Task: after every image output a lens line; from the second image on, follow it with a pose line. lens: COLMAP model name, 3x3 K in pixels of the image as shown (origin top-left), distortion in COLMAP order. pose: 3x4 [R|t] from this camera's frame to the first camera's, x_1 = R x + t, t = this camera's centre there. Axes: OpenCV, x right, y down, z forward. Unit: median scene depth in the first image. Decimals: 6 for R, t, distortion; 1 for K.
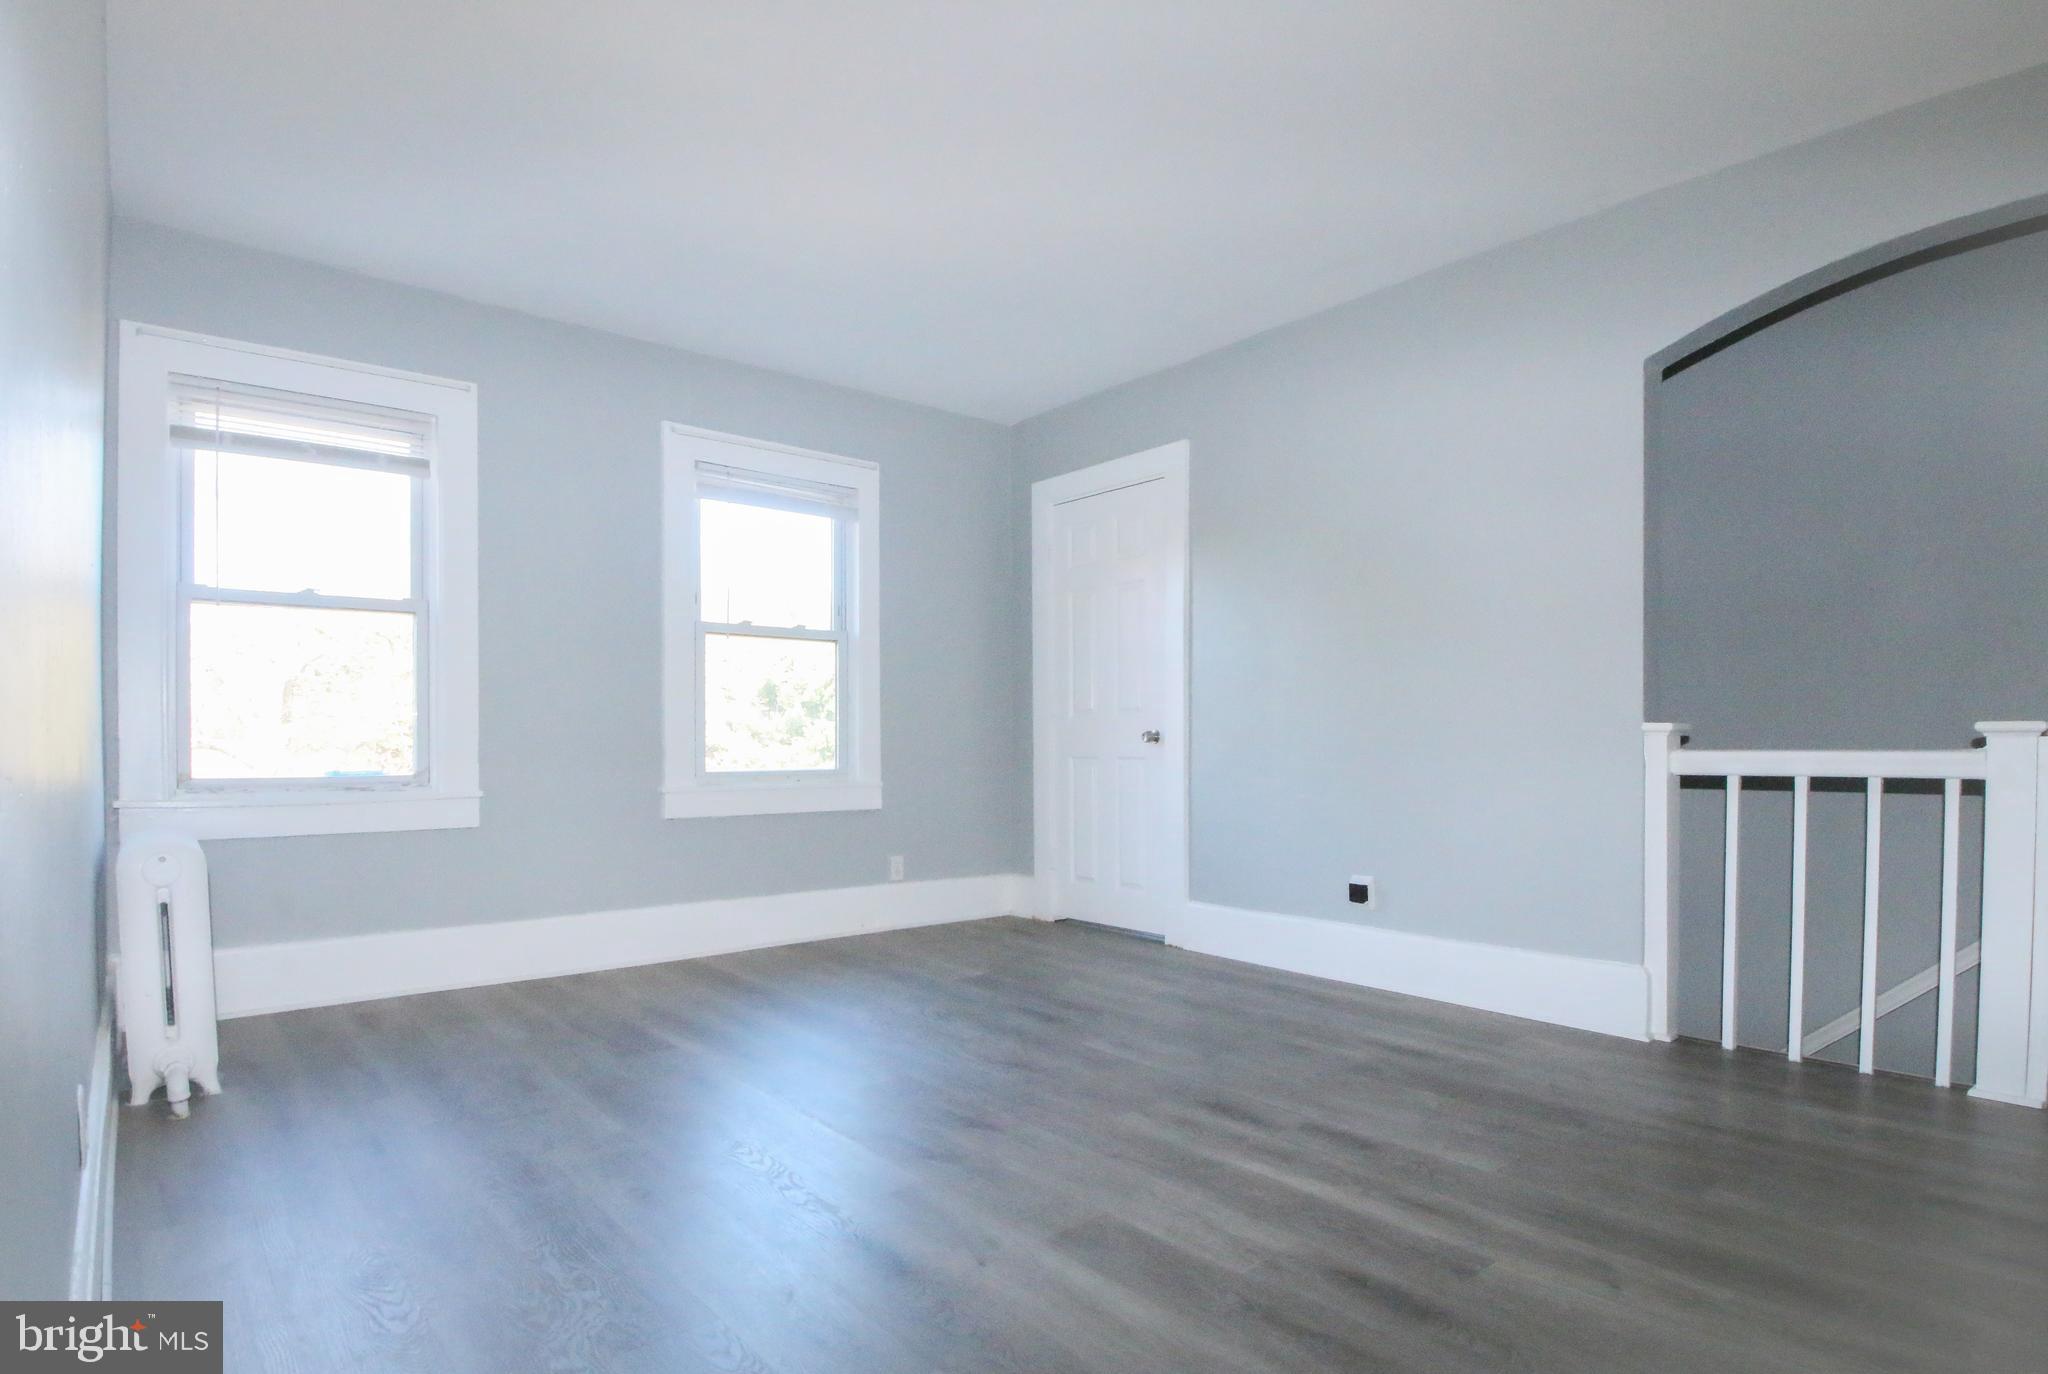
lens RADIAL K [[1084.9, 0, 1016.3], [0, 1084.9, 753.1], [0, 0, 1]] dist [-0.014650, -0.000918]
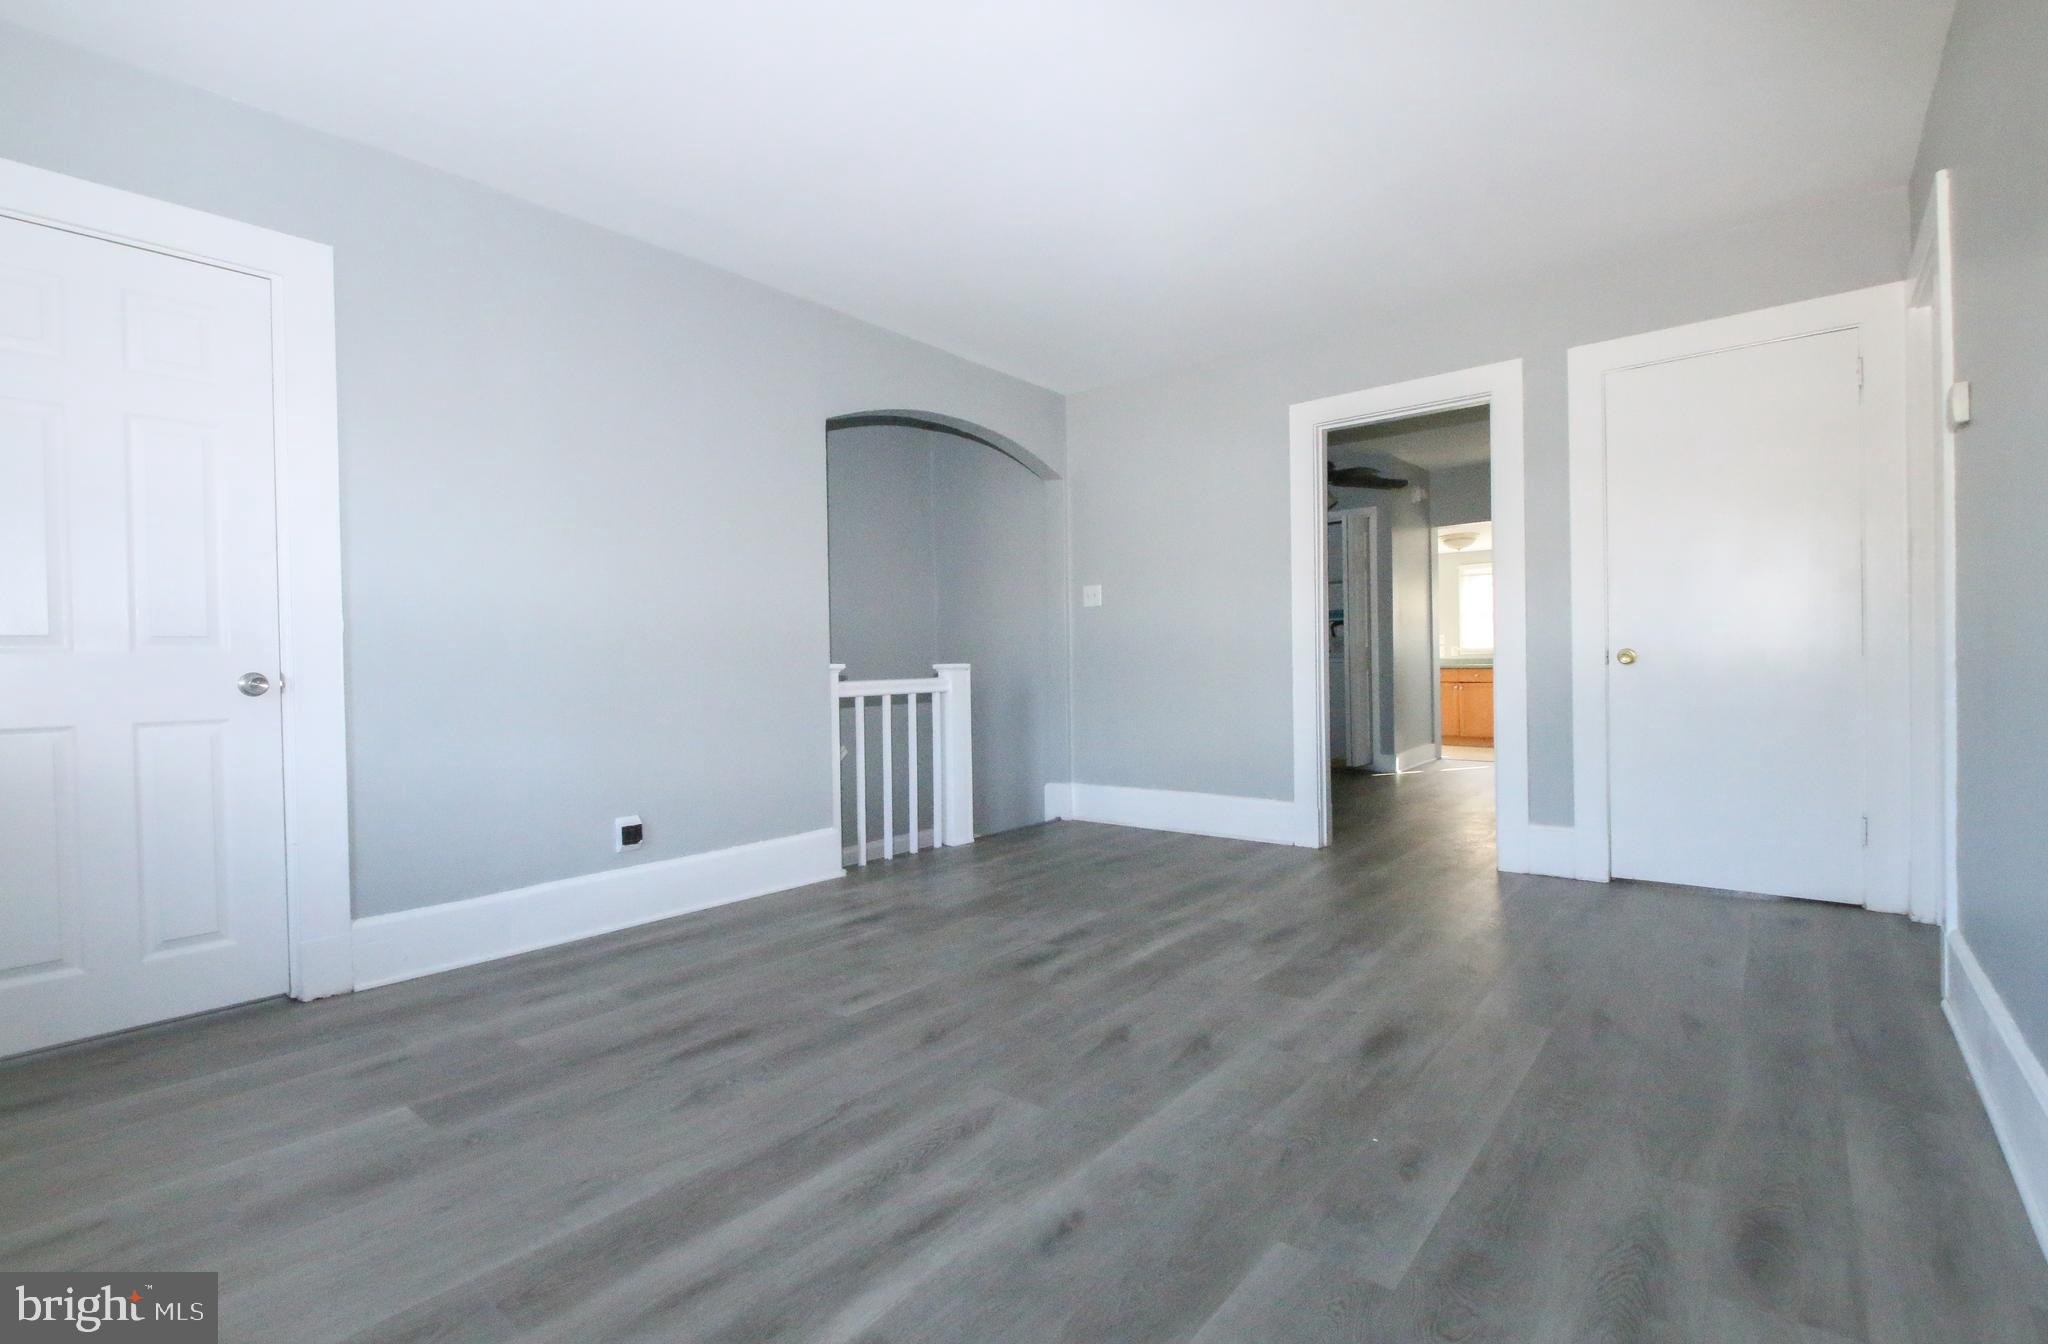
lens RADIAL K [[888.6, 0, 1024.0], [0, 888.6, 672.0], [0, 0, 1]] dist [0.001954, 0.000005]
pose [[-0.180196, 0.005736, 0.983614, -0.666420], [0.036917, 0.999318, 0.000935, -0.008826], [-0.982938, 0.036481, -0.180285, 0.953028]]
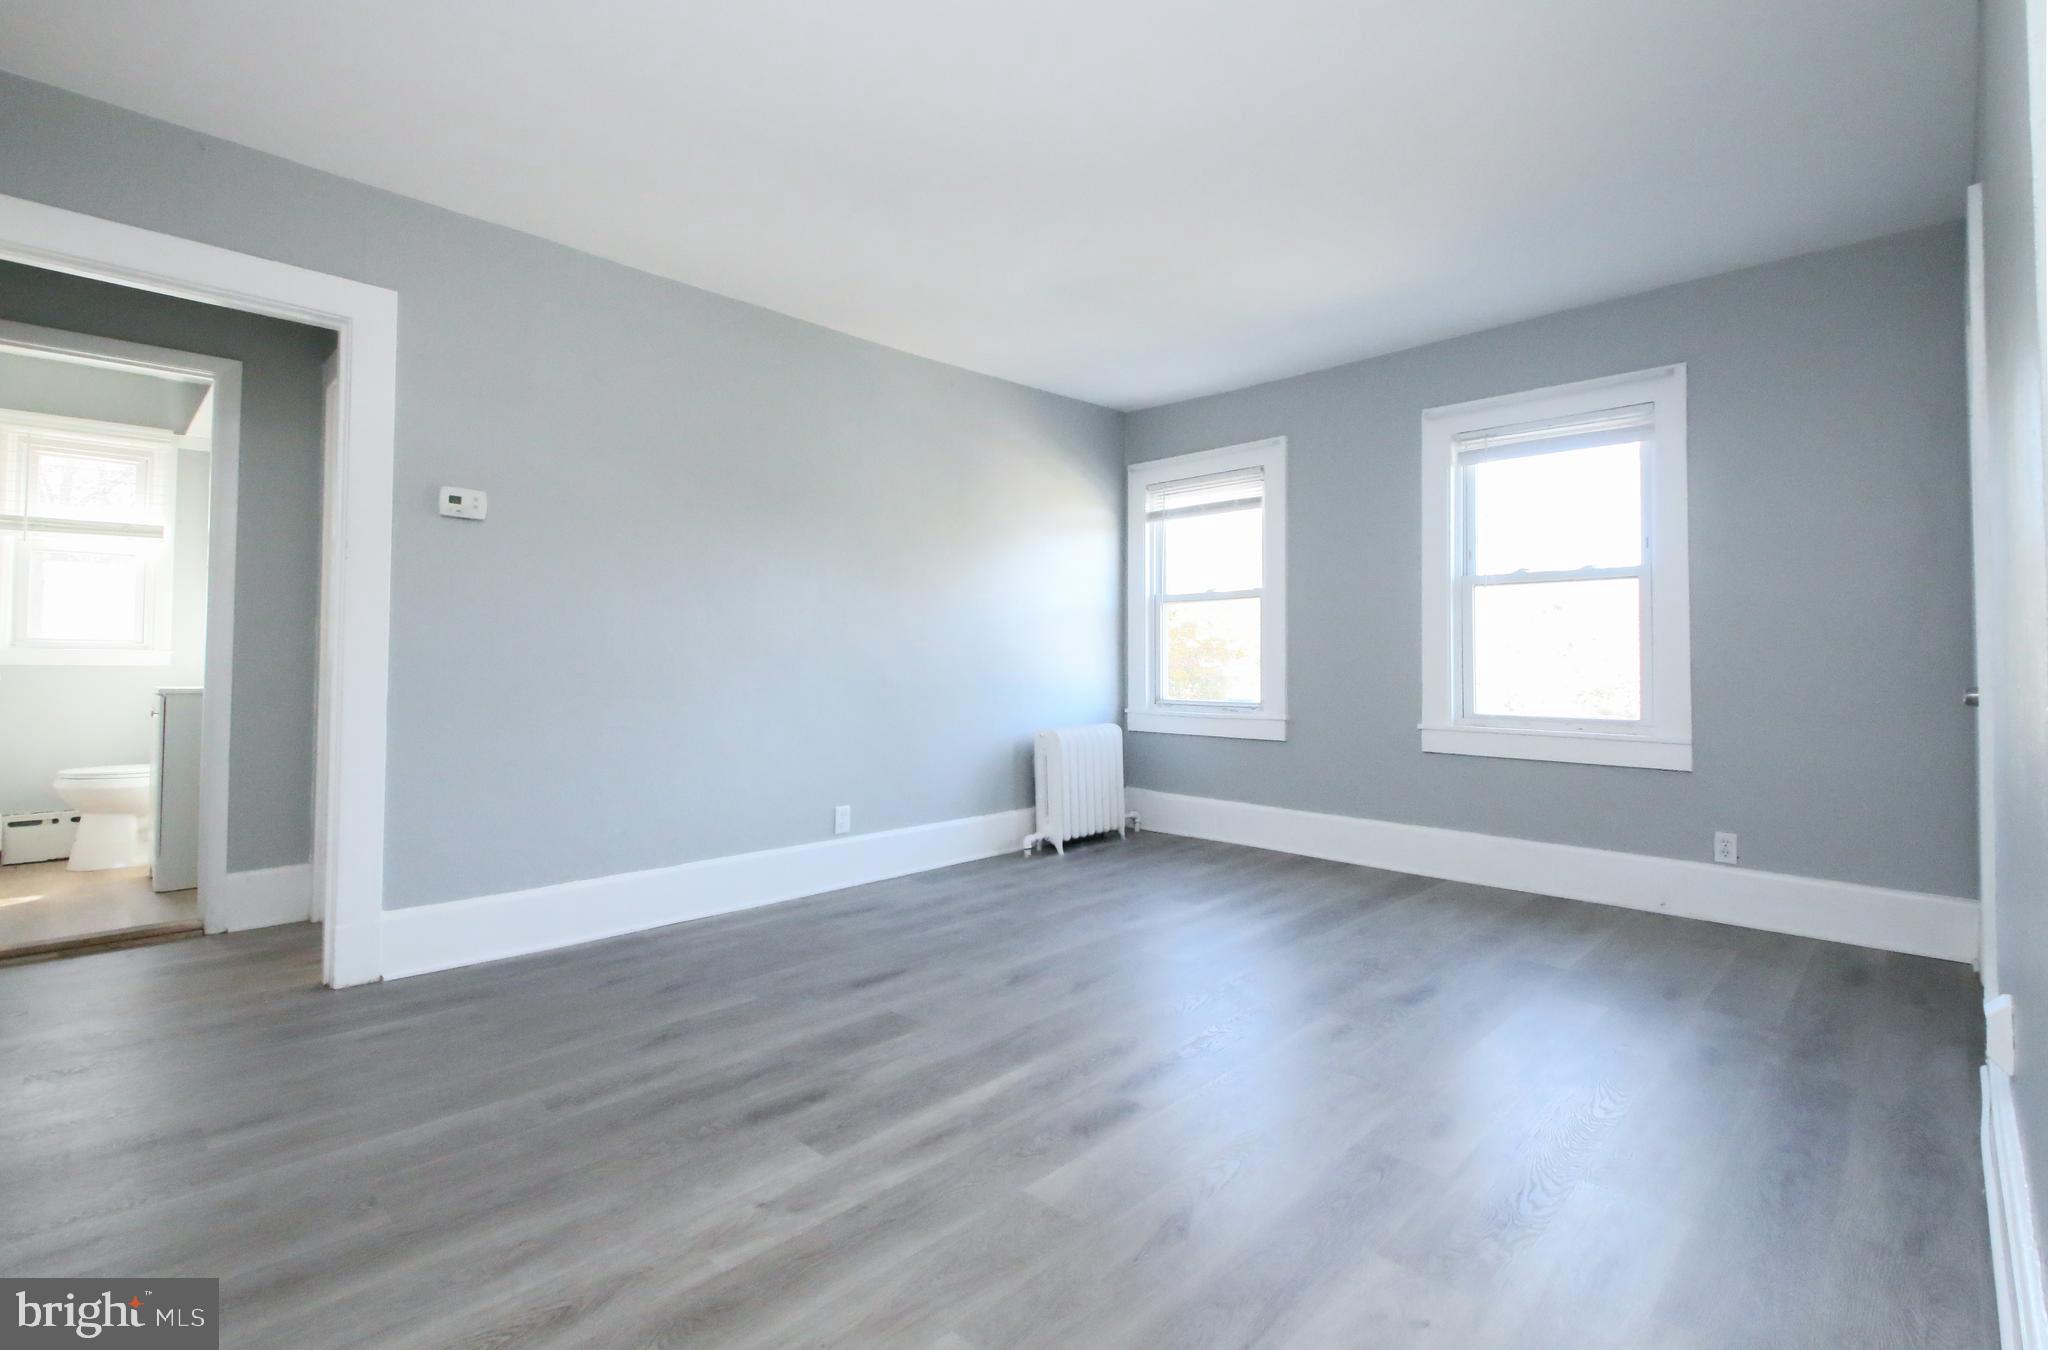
lens RADIAL K [[929.3, 0, 1022.0], [0, 929.3, 639.6], [0, 0, 1]] dist [0.000312, -0.000299]
pose [[0.096379, -0.030849, -0.994867, 0.826677], [-0.022005, 0.999209, -0.033116, -0.022100], [0.995101, 0.025084, 0.095624, 0.630257]]
